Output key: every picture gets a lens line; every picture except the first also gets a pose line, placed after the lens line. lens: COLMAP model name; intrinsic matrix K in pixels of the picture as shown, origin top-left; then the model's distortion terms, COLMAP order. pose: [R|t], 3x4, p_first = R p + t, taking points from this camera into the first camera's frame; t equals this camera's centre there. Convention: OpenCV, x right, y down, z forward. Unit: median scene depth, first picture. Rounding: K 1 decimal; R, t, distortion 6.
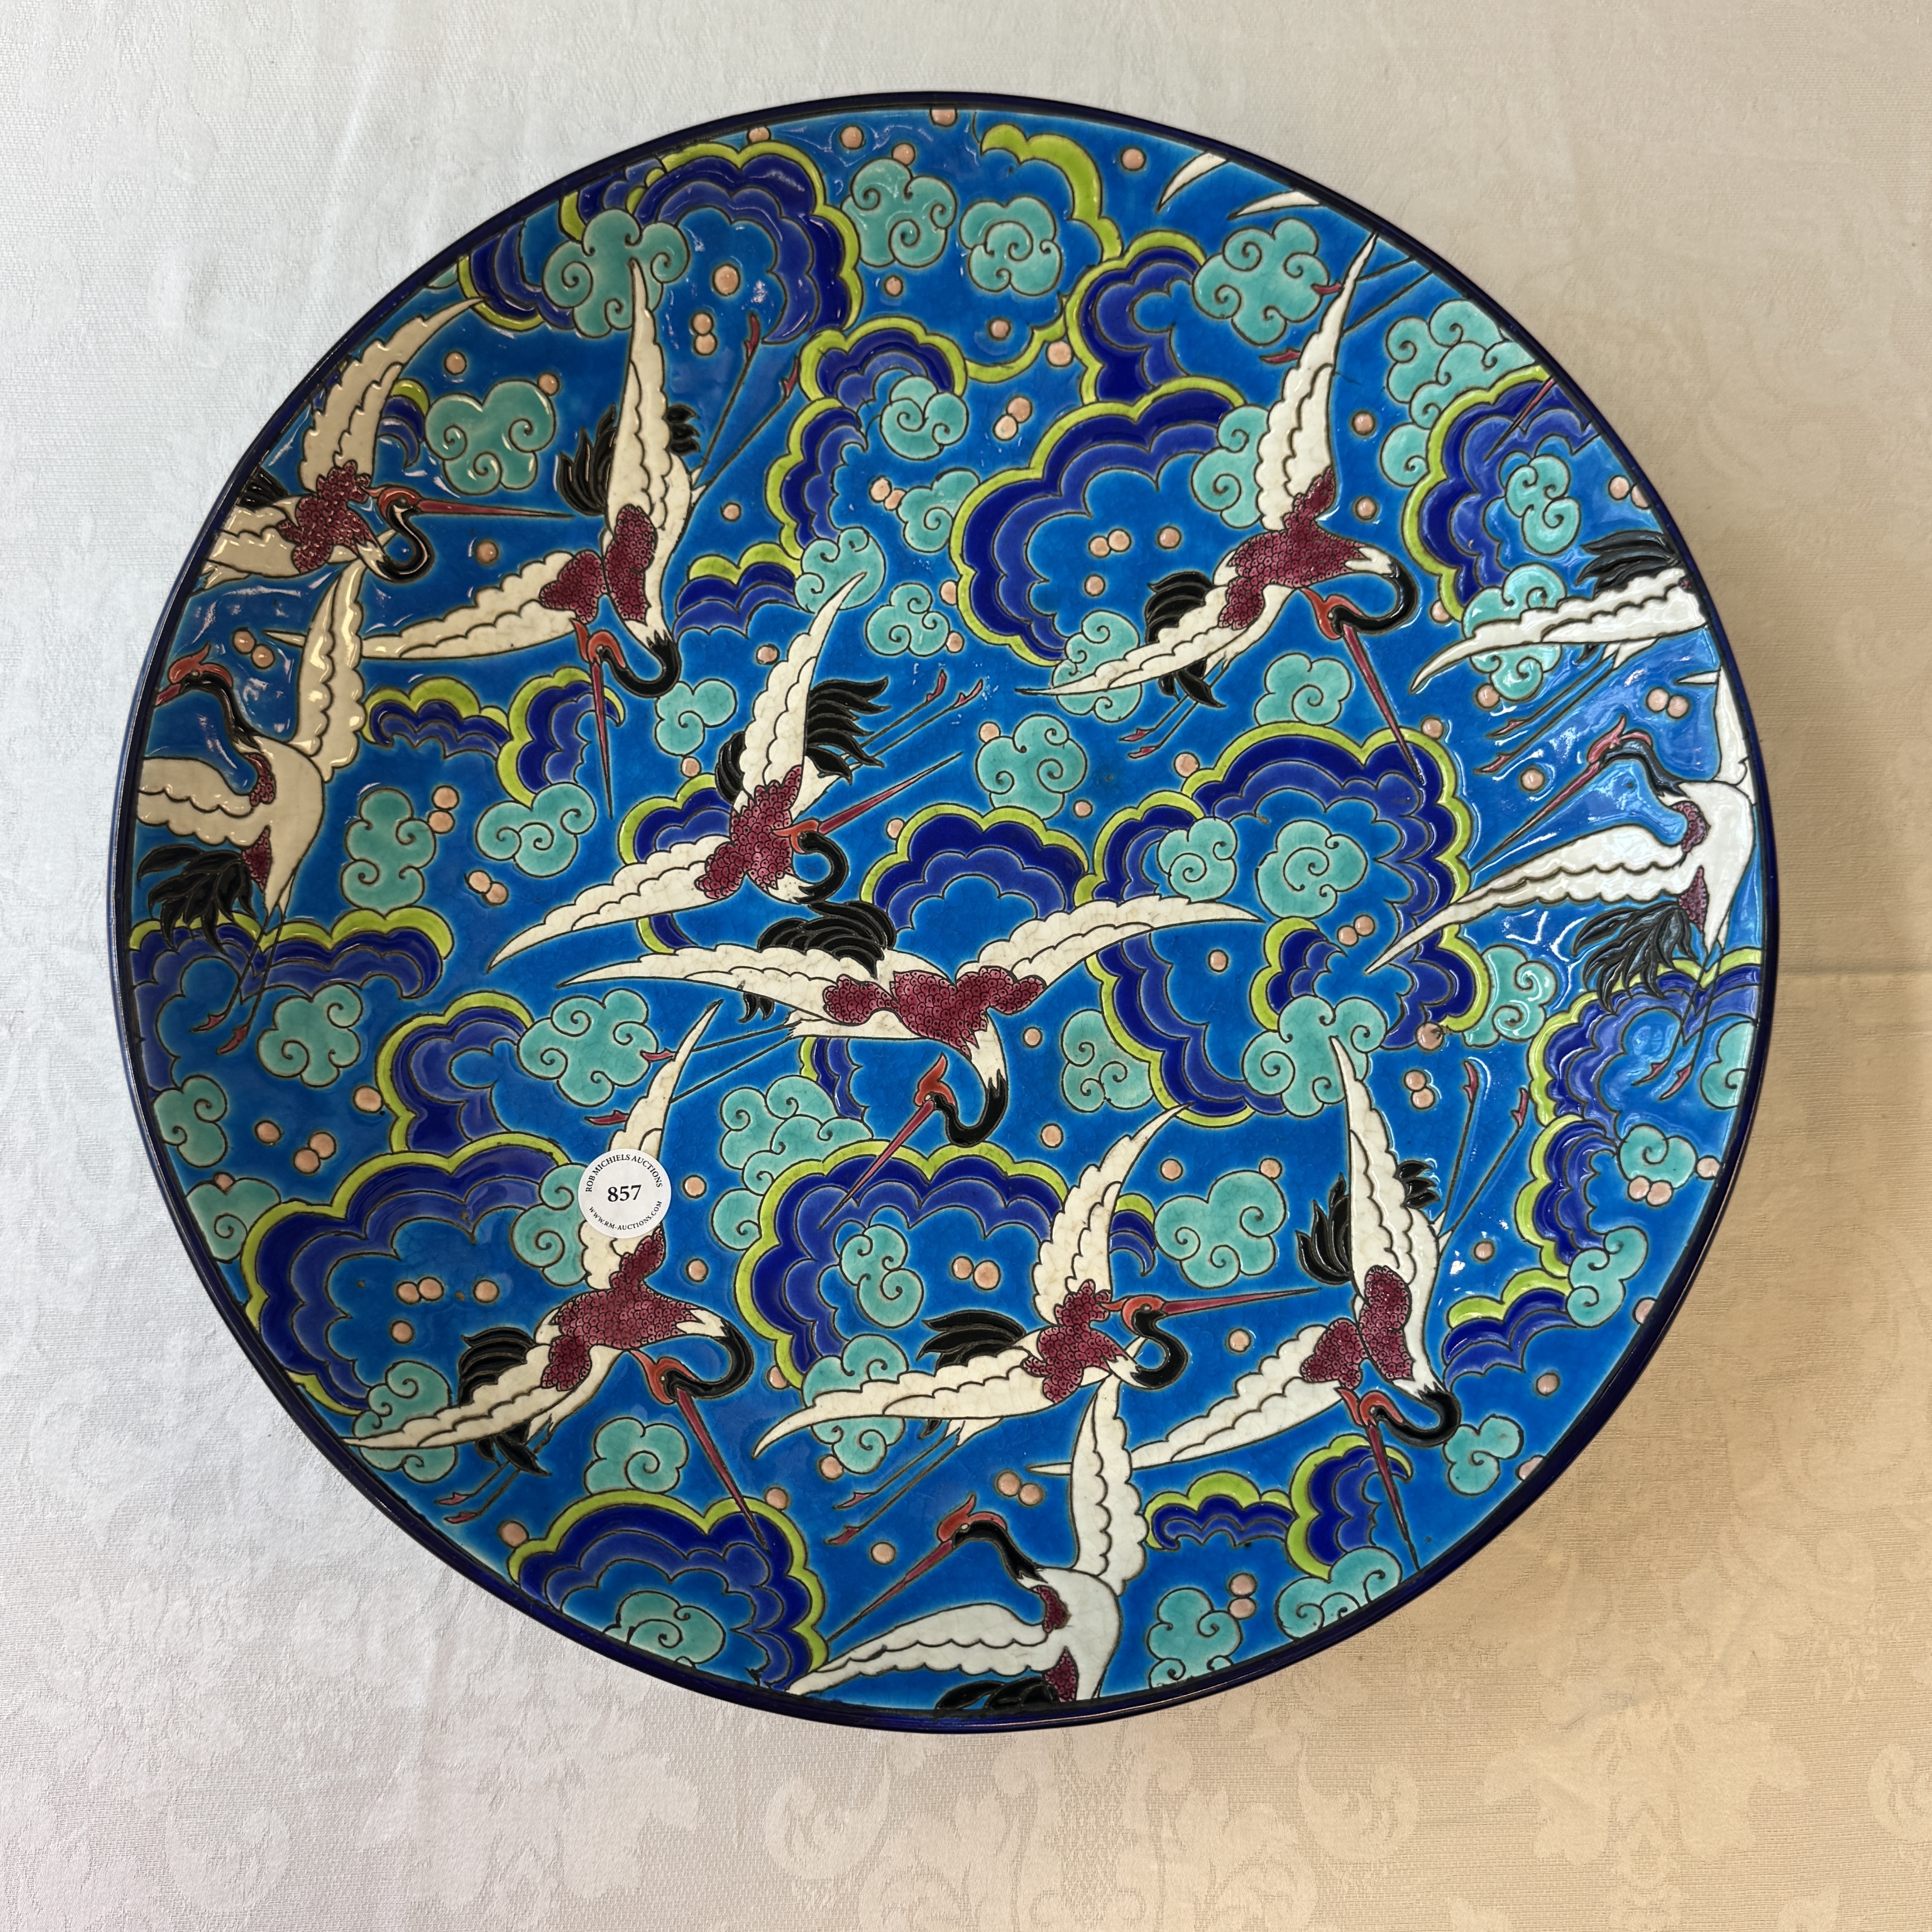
lens RADIAL K [[2003.1, 0, 946.9], [0, 2003.1, 978.4], [0, 0, 1]] dist [0.180471, -0.431436]
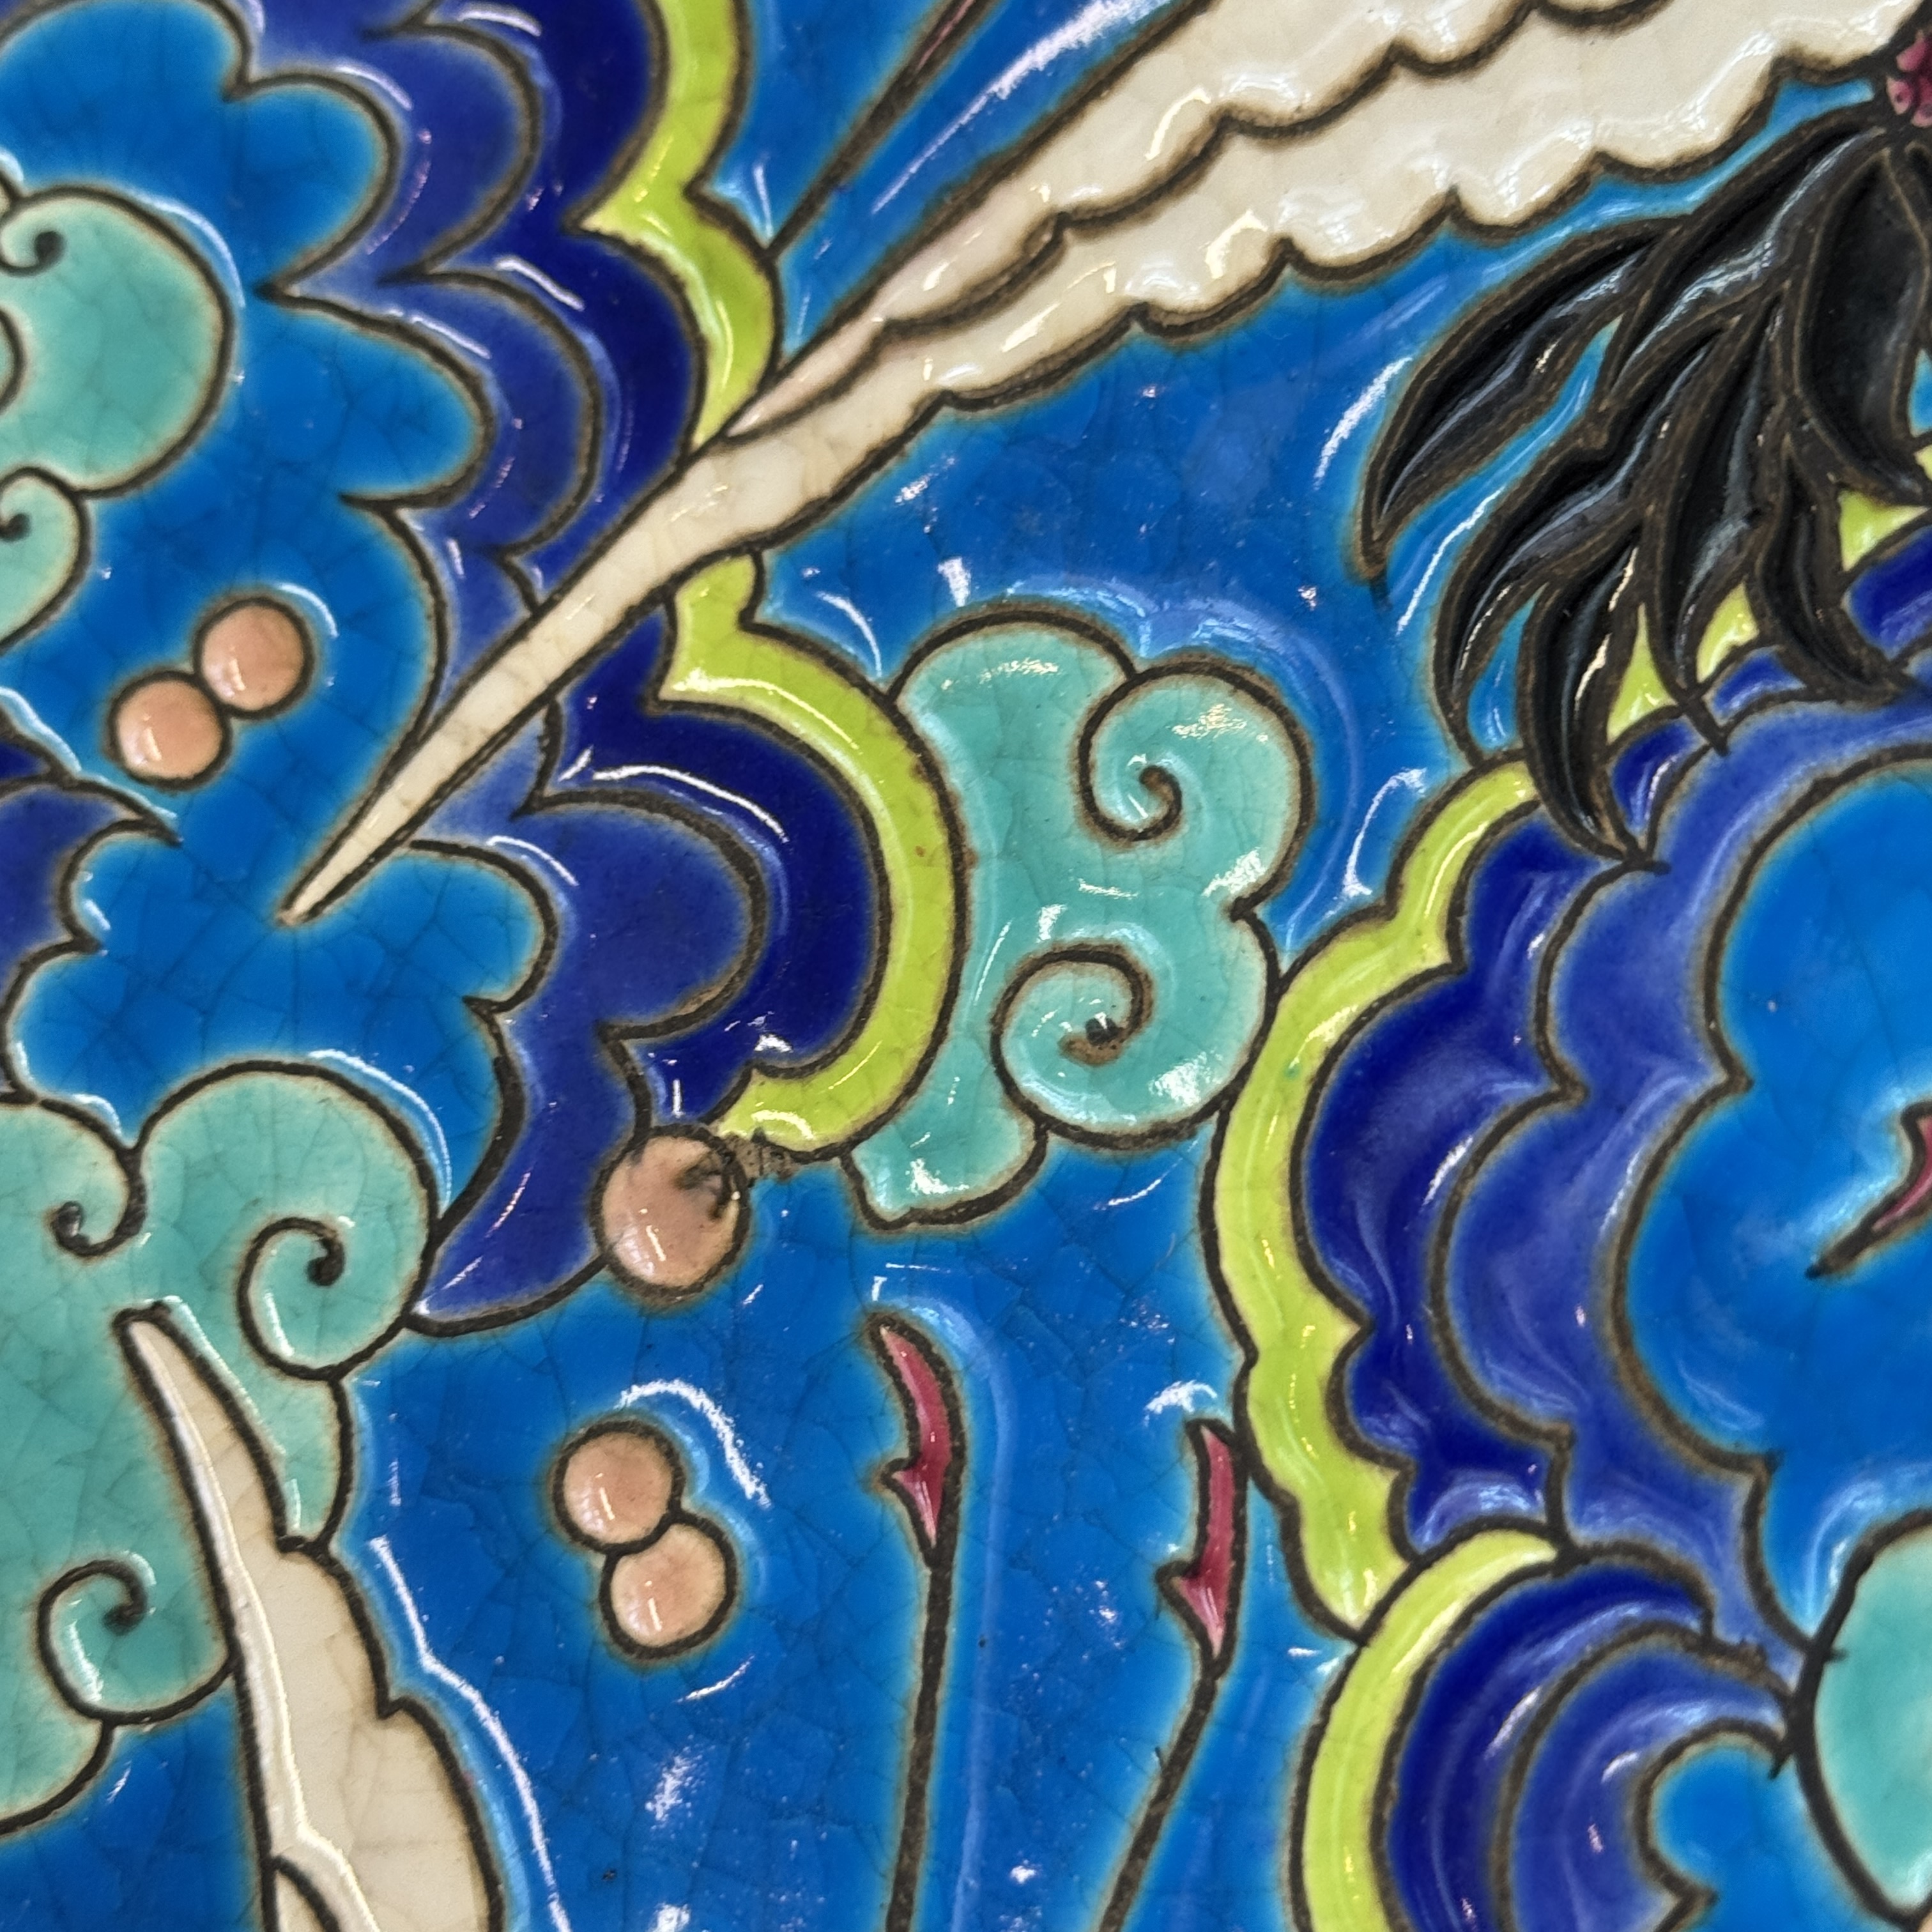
lens RADIAL K [[4217.1, 0, 962.7], [0, 4217.1, 967.3], [0, 0, 1]] dist [0.129310, -0.151245]
pose [[0.984481, -0.161086, 0.069637, 0.242049], [0.167743, 0.980370, -0.103619, 0.049367], [-0.051578, 0.113692, 0.992176, 0.647695]]
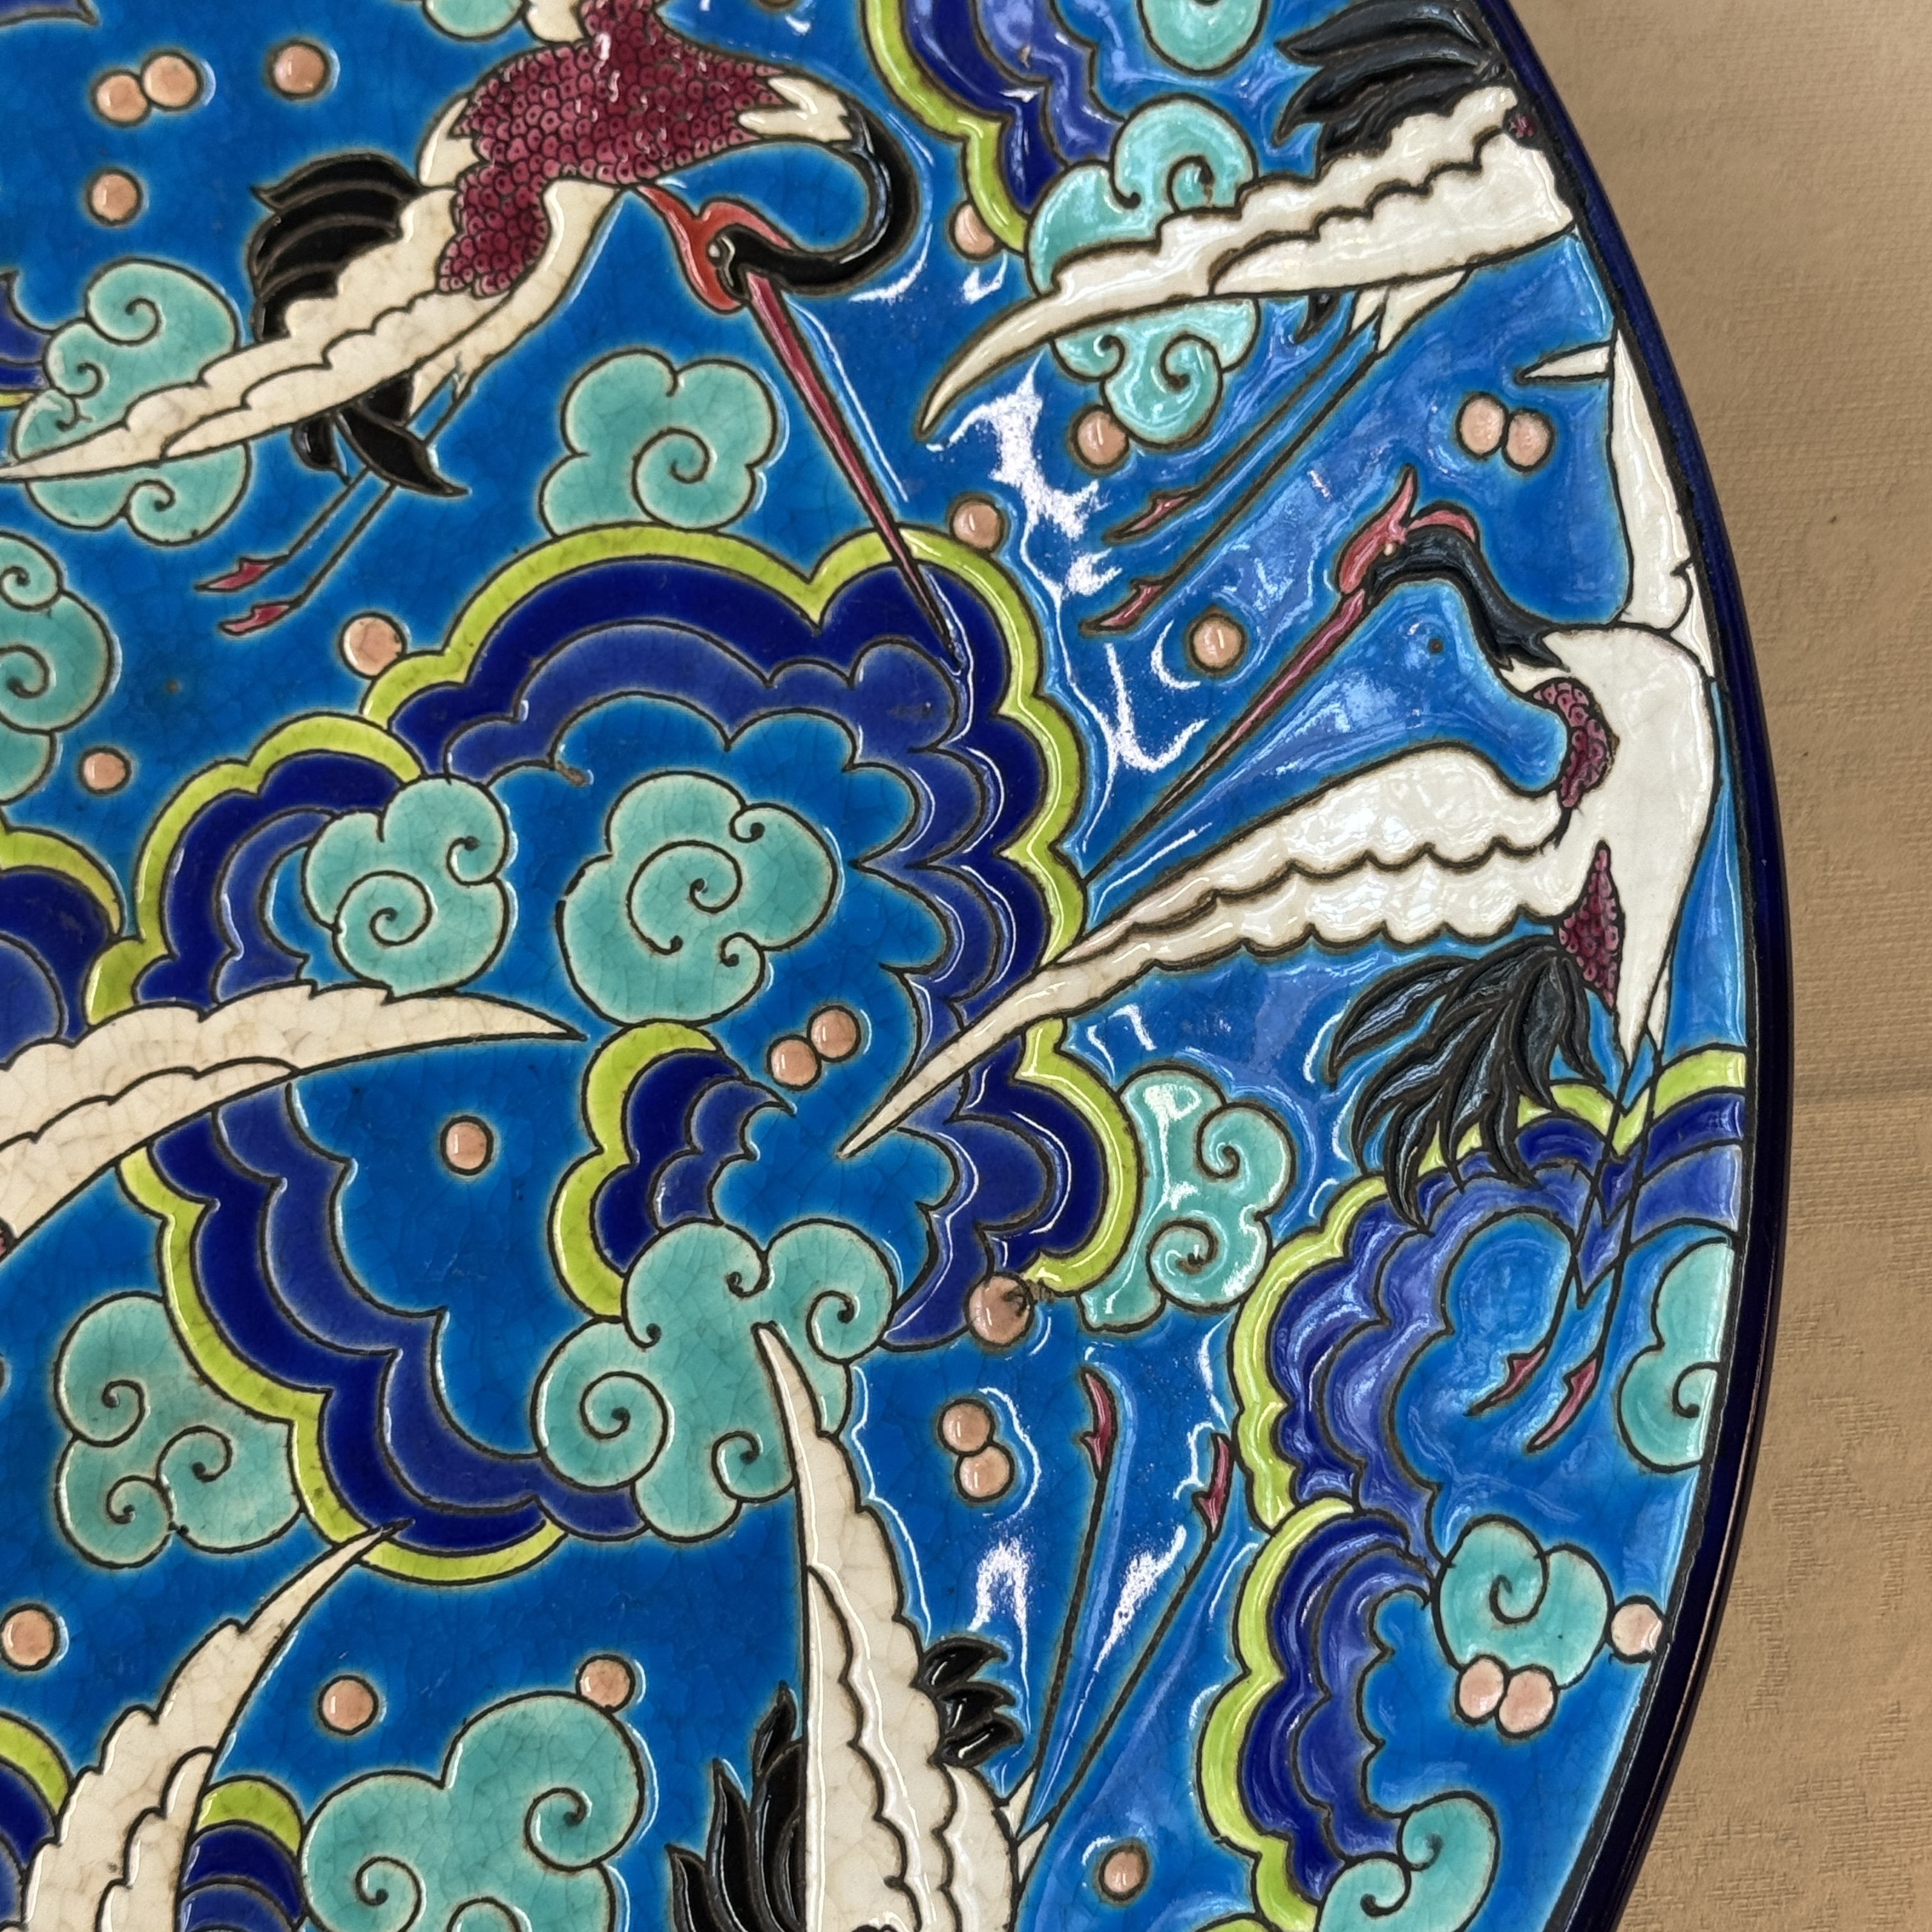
lens RADIAL K [[4146.0, 0, 974.3], [0, 4146.0, 954.2], [0, 0, 1]] dist [0.146096, -0.086675]
pose [[0.996980, -0.055732, 0.054078, 0.195007], [0.057659, 0.997732, -0.034744, -0.012263], [-0.052019, 0.037757, 0.997932, 0.199699]]
